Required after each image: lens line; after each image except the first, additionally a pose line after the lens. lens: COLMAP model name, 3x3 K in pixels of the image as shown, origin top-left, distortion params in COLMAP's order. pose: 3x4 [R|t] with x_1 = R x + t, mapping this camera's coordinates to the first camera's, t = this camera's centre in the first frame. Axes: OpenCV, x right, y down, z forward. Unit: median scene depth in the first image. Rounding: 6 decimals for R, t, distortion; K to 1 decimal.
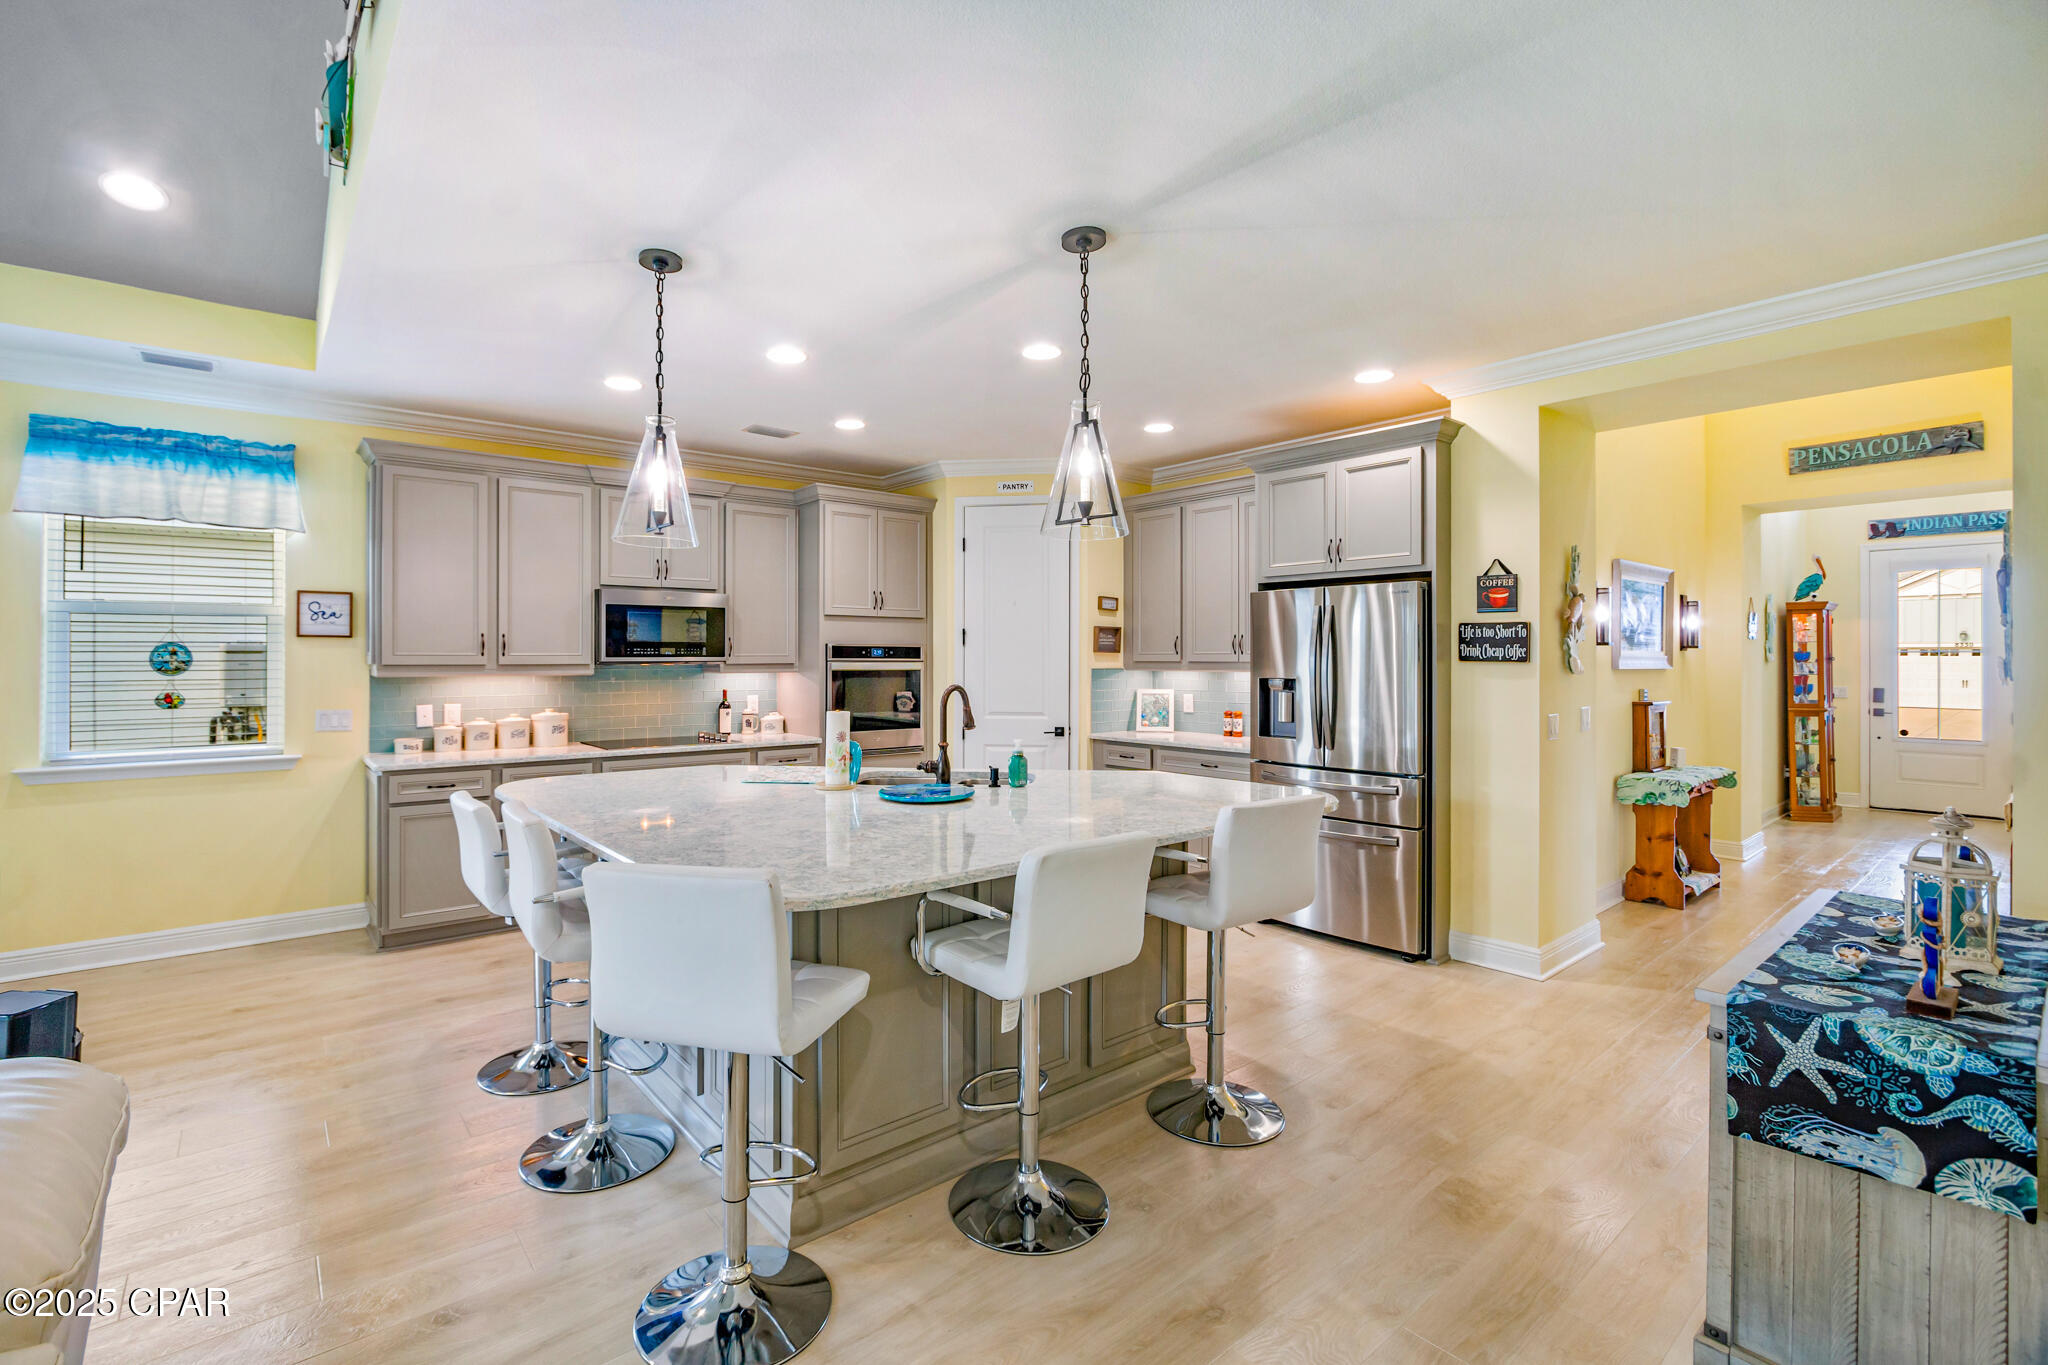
lens RADIAL K [[920.8, 0, 979.2], [0, 920.8, 656.2], [0, 0, 1]] dist [-0.023303, 0.005123]
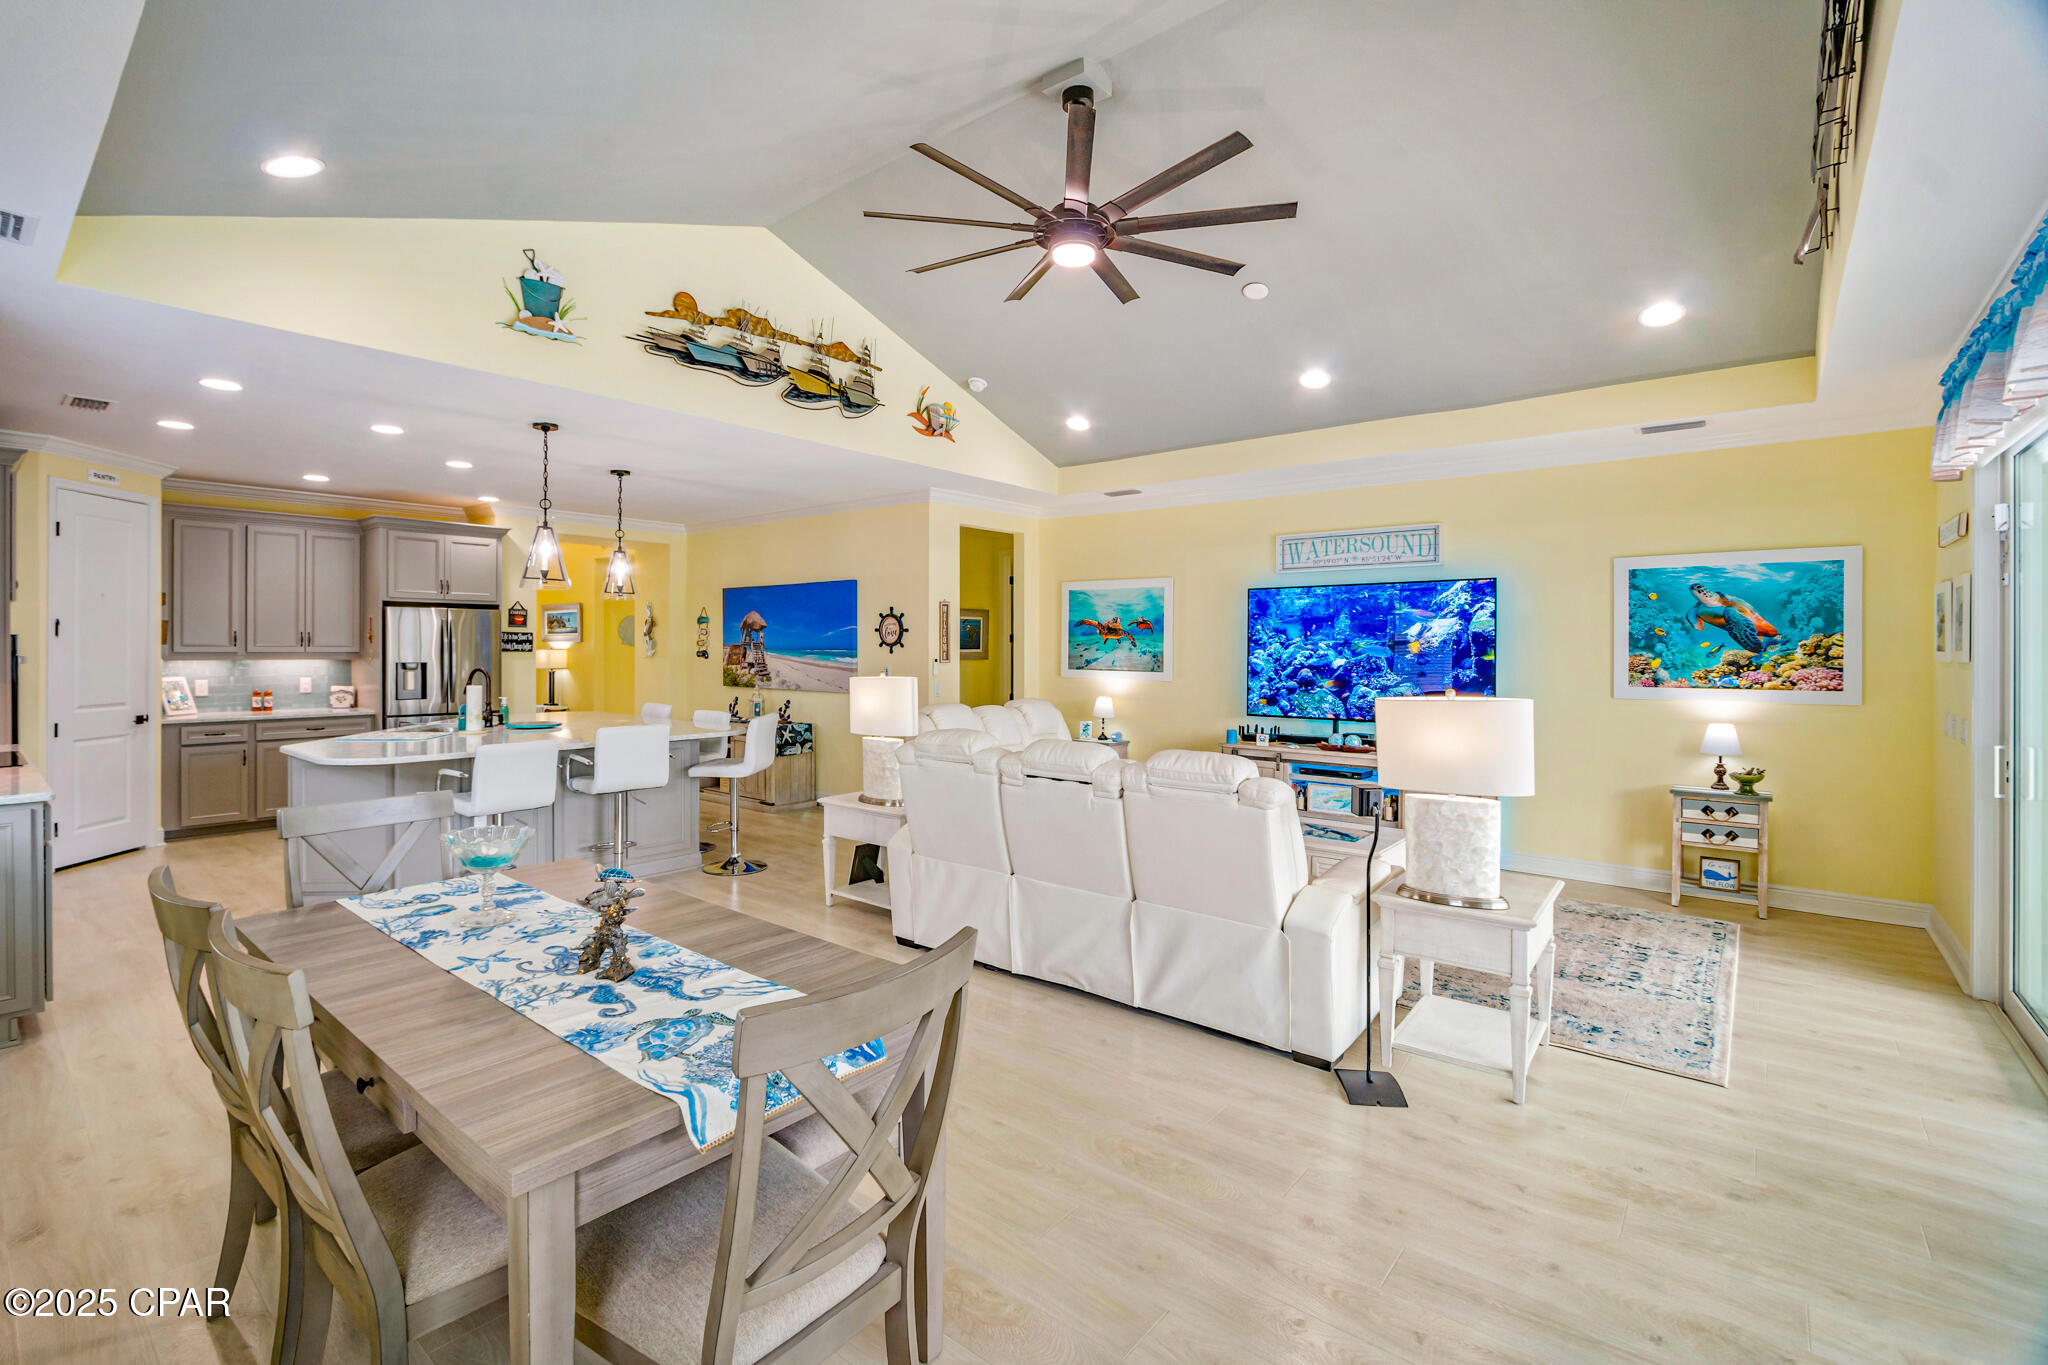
lens RADIAL K [[920.8, 0, 958.4], [0, 920.8, 649.7], [0, 0, 1]] dist [-0.023303, 0.005123]
pose [[-0.173603, -0.004237, 0.984807, -1.502030], [-0.005484, 0.999979, 0.003336, -0.008982], [-0.984800, -0.004821, -0.173622, 0.359427]]
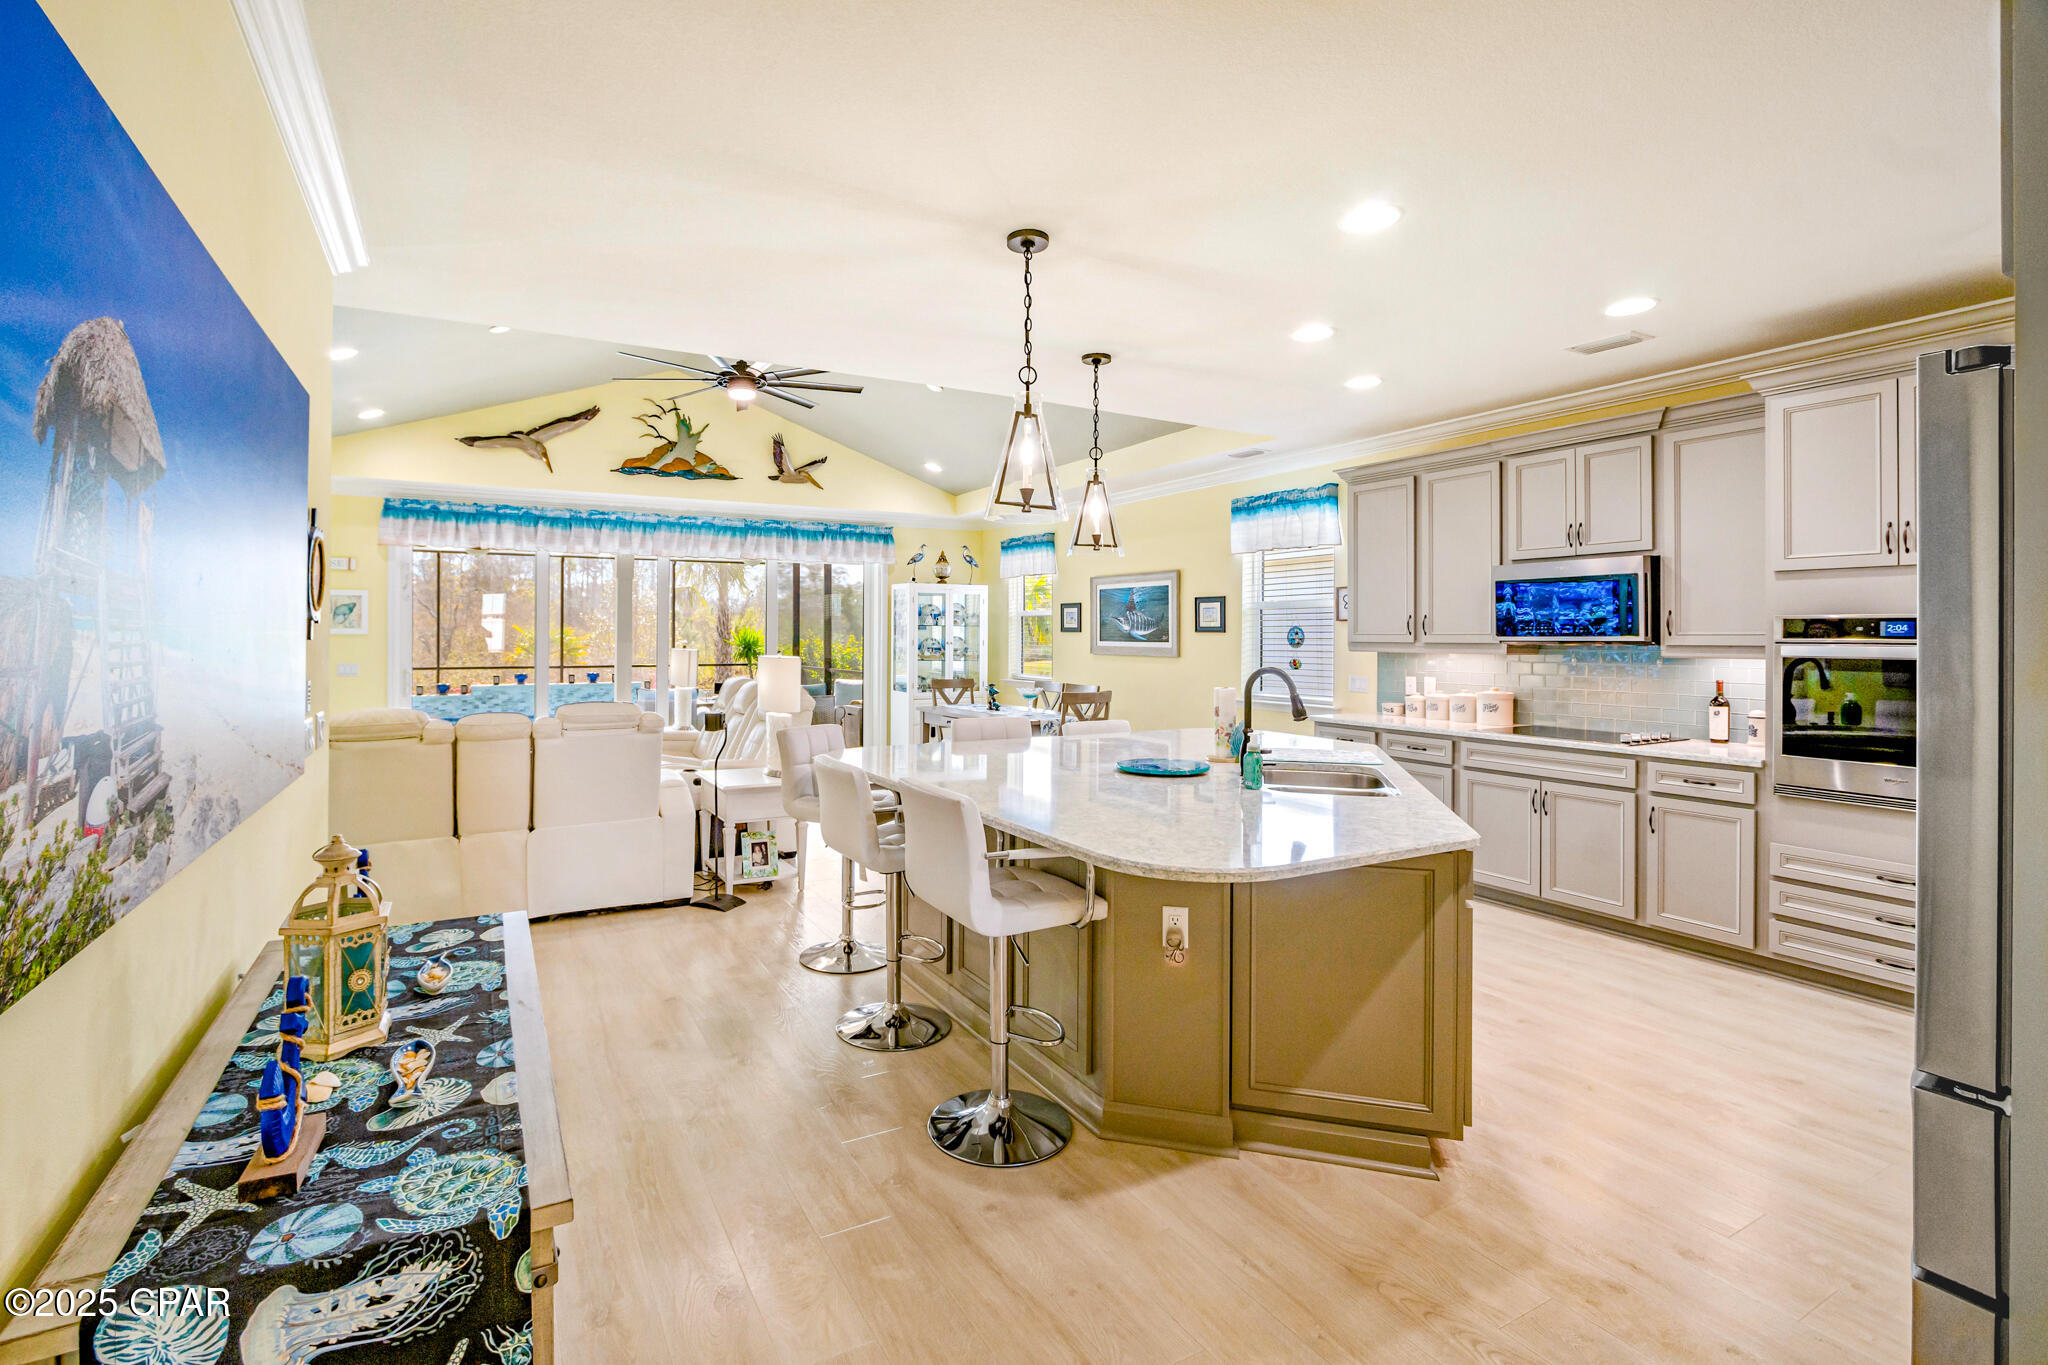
lens RADIAL K [[920.8, 0, 957.0], [0, 920.8, 632.6], [0, 0, 1]] dist [-0.023303, 0.005123]
pose [[-0.197745, -0.002793, -0.980249, 0.731942], [-0.001869, 0.999995, -0.002472, 0.000661], [0.980252, 0.001343, -0.197749, 0.730694]]
